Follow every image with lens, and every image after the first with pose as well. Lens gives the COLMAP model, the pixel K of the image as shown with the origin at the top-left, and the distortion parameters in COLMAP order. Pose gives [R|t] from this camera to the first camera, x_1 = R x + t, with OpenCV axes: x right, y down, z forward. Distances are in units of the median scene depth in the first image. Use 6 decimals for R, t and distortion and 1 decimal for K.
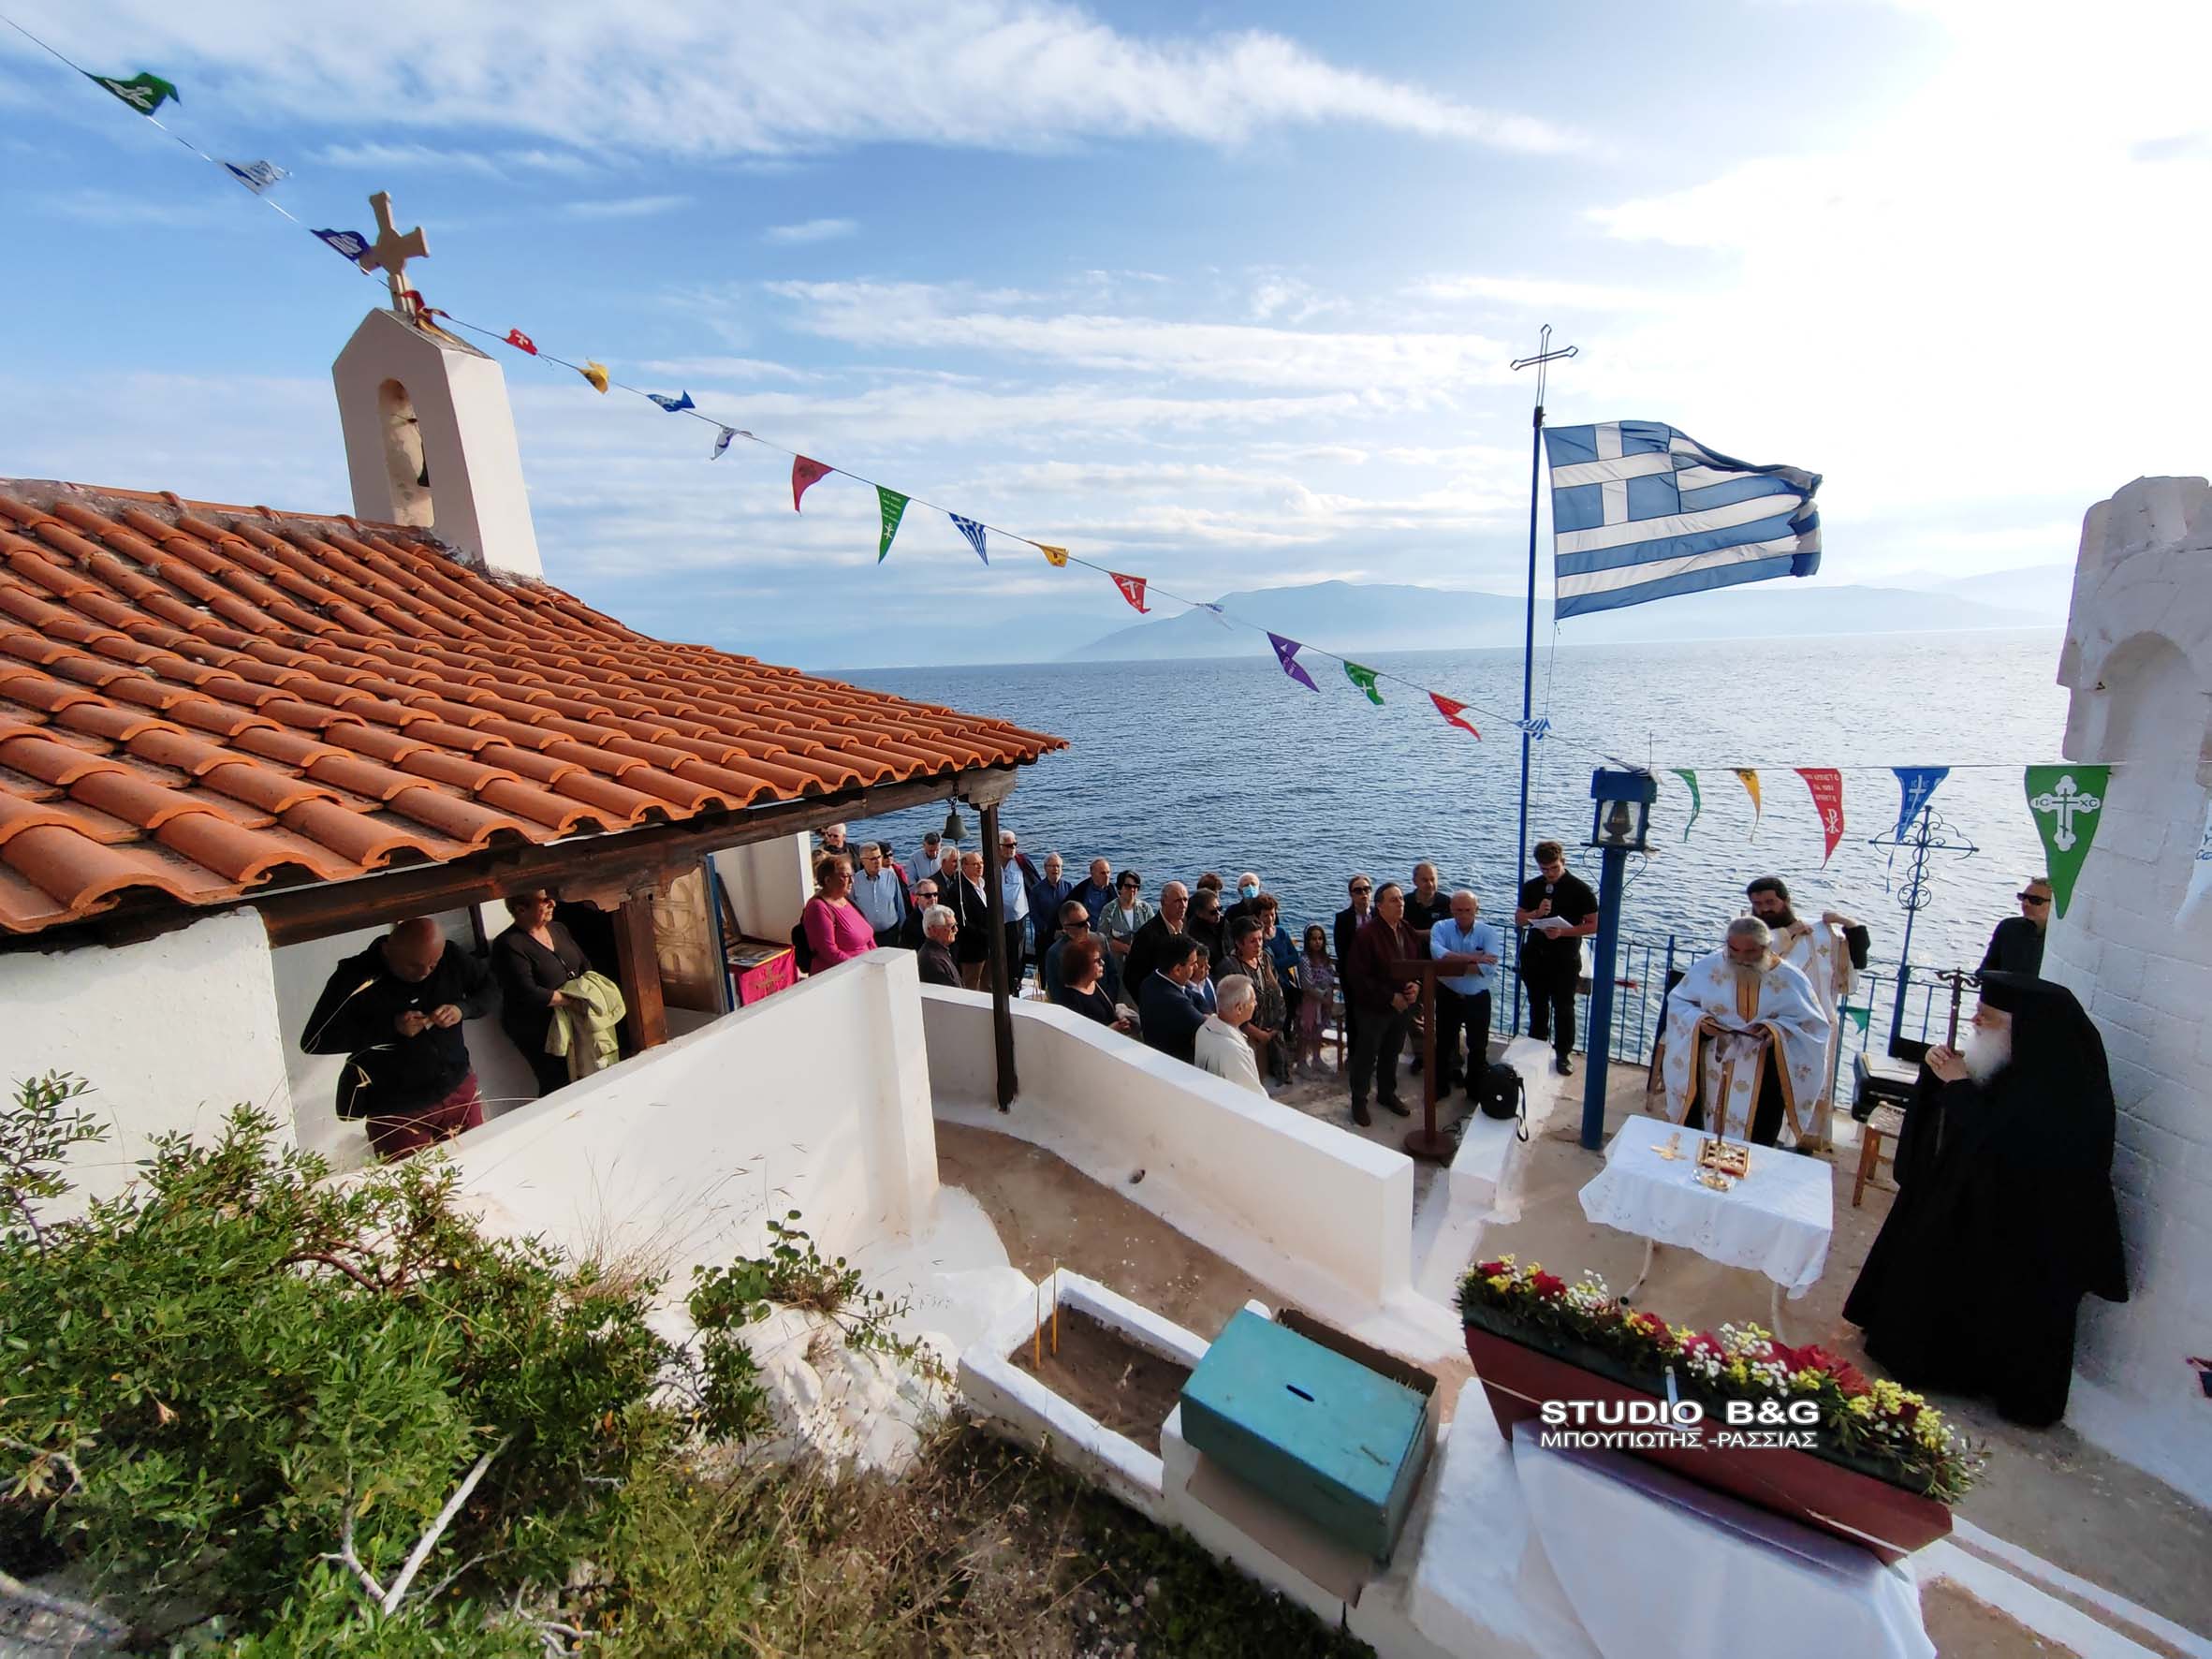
lens RADIAL K [[868.7, 0, 1089.2], [0, 868.7, 827.5], [0, 0, 1]] dist [0.013240, -0.002555]
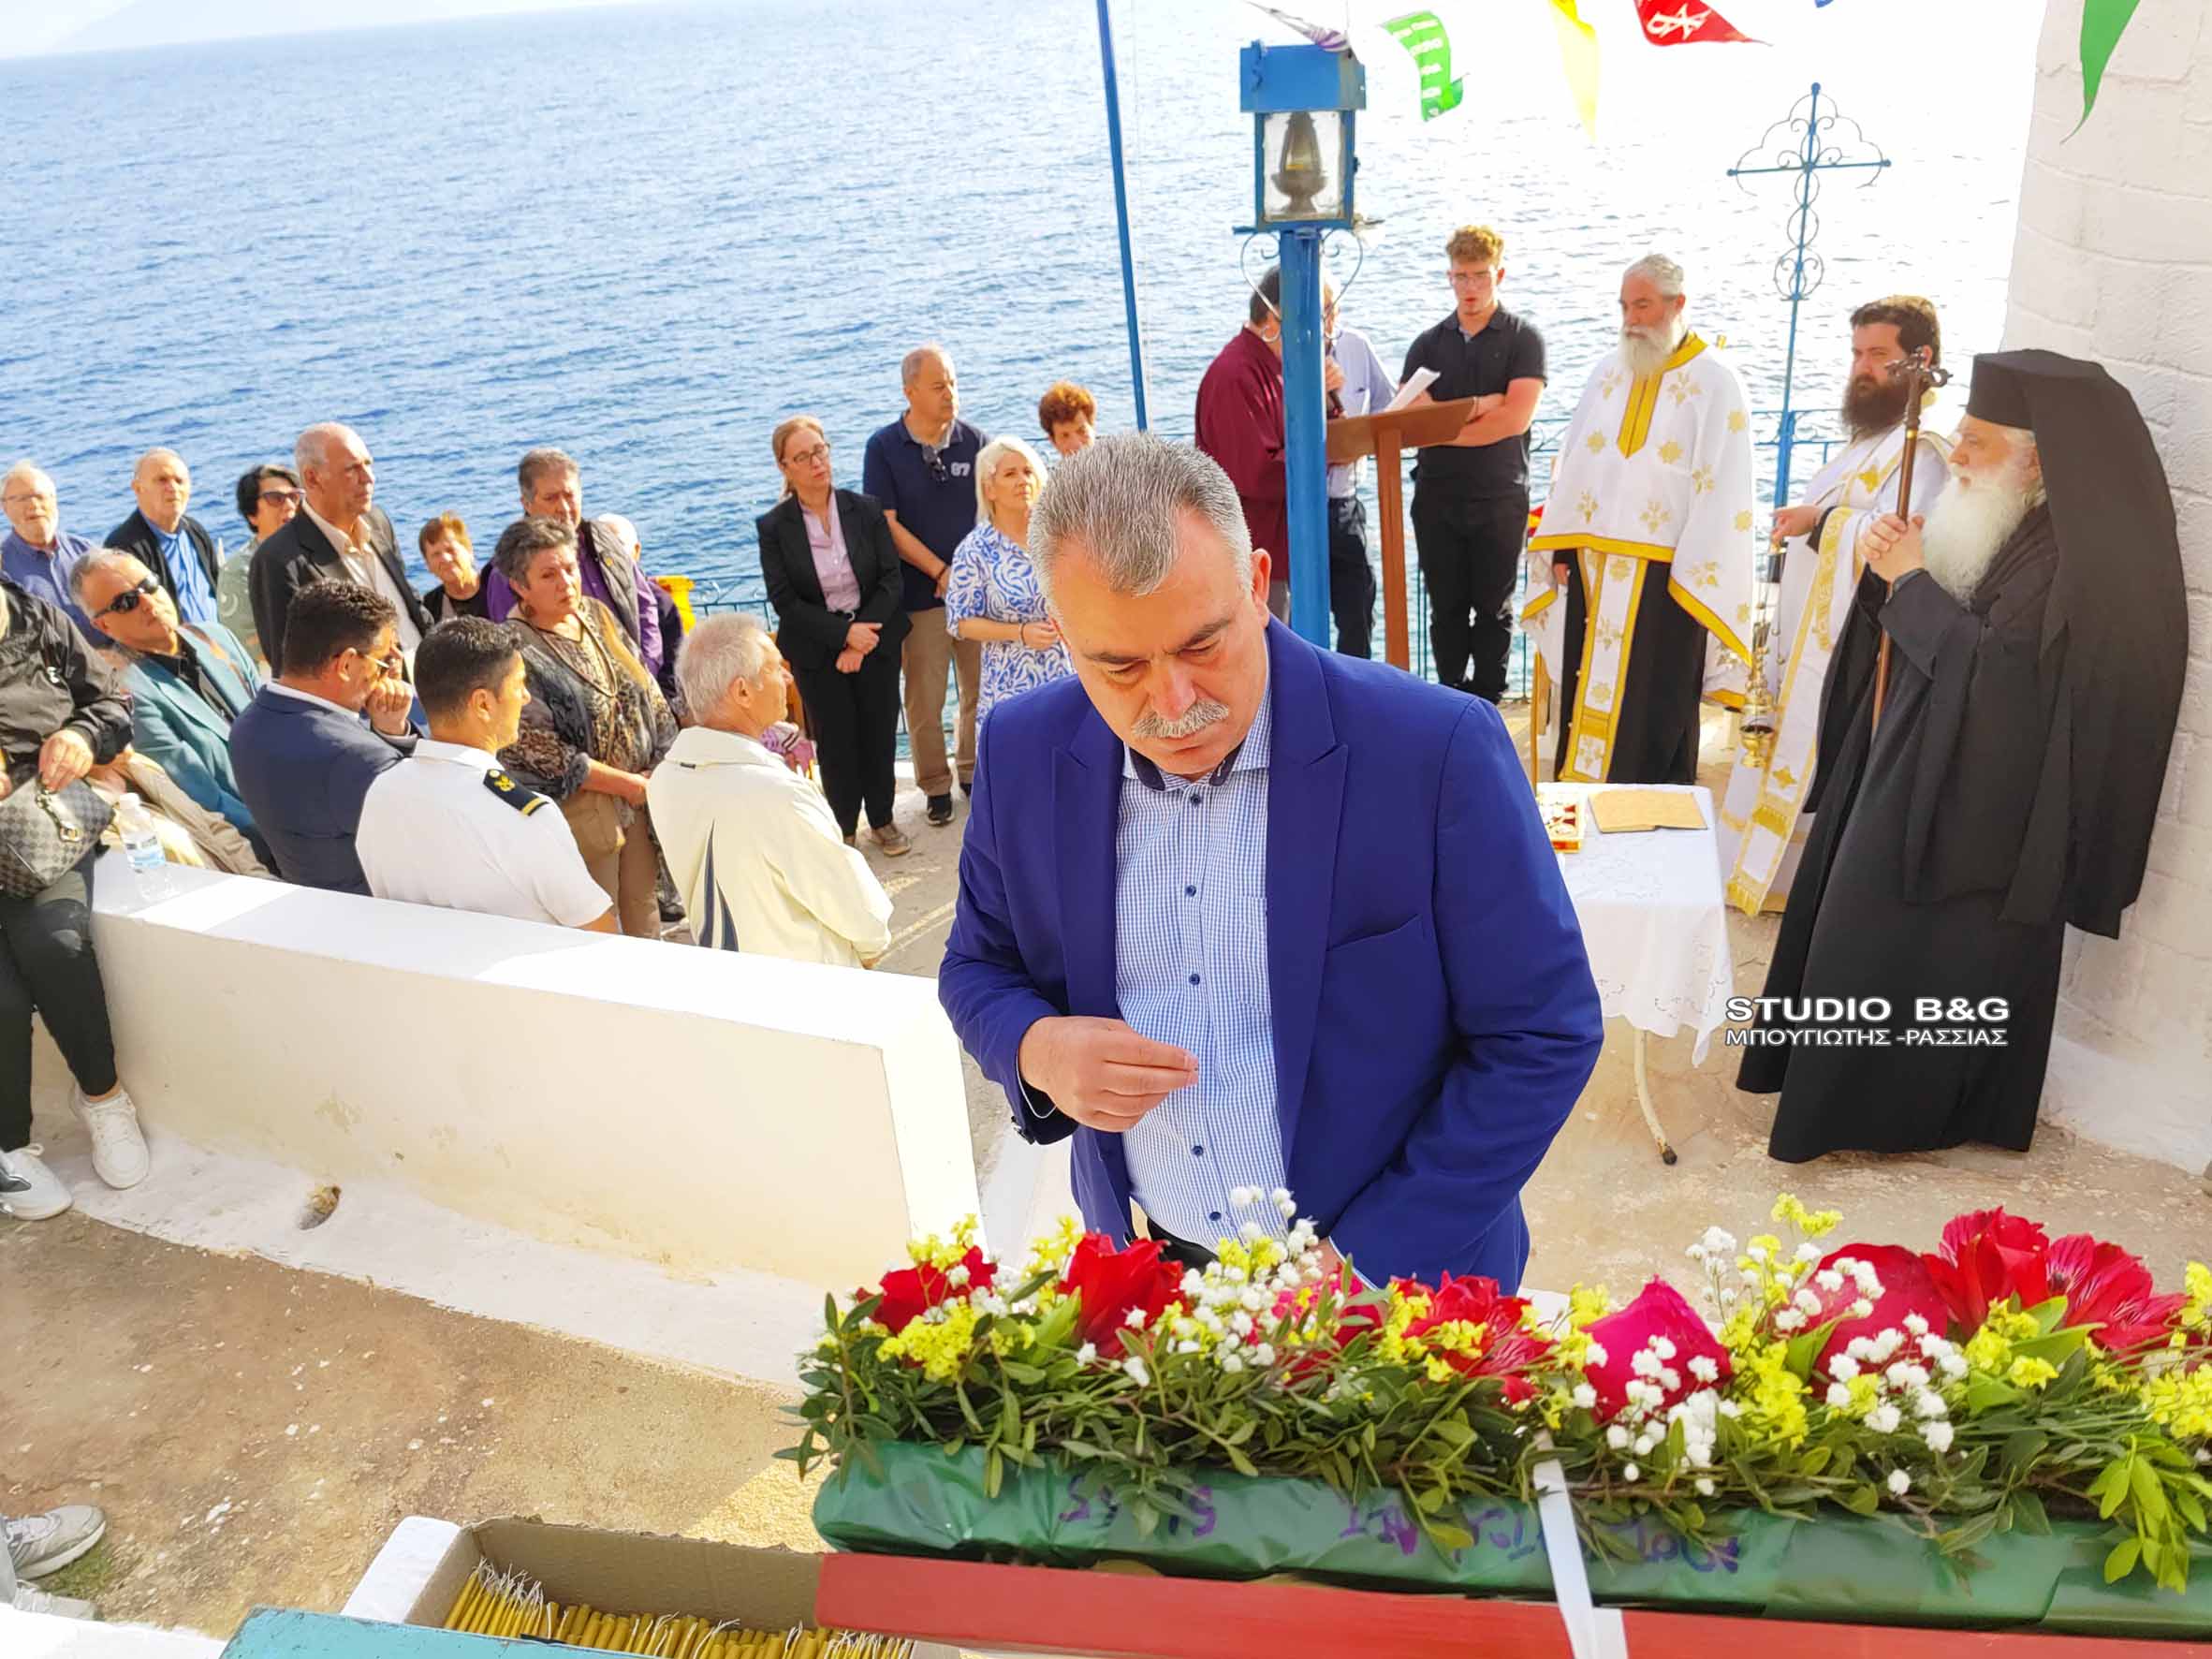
lens RADIAL K [[1805.3, 0, 1088.7], [0, 1805.3, 812.0], [0, 0, 1]] dist [0.046838, -0.023195]
pose [[0.904920, -0.217172, 0.366000, 0.109961], [0.131457, 0.960582, 0.244952, 0.081850], [-0.404770, -0.173549, 0.897798, 0.172747]]
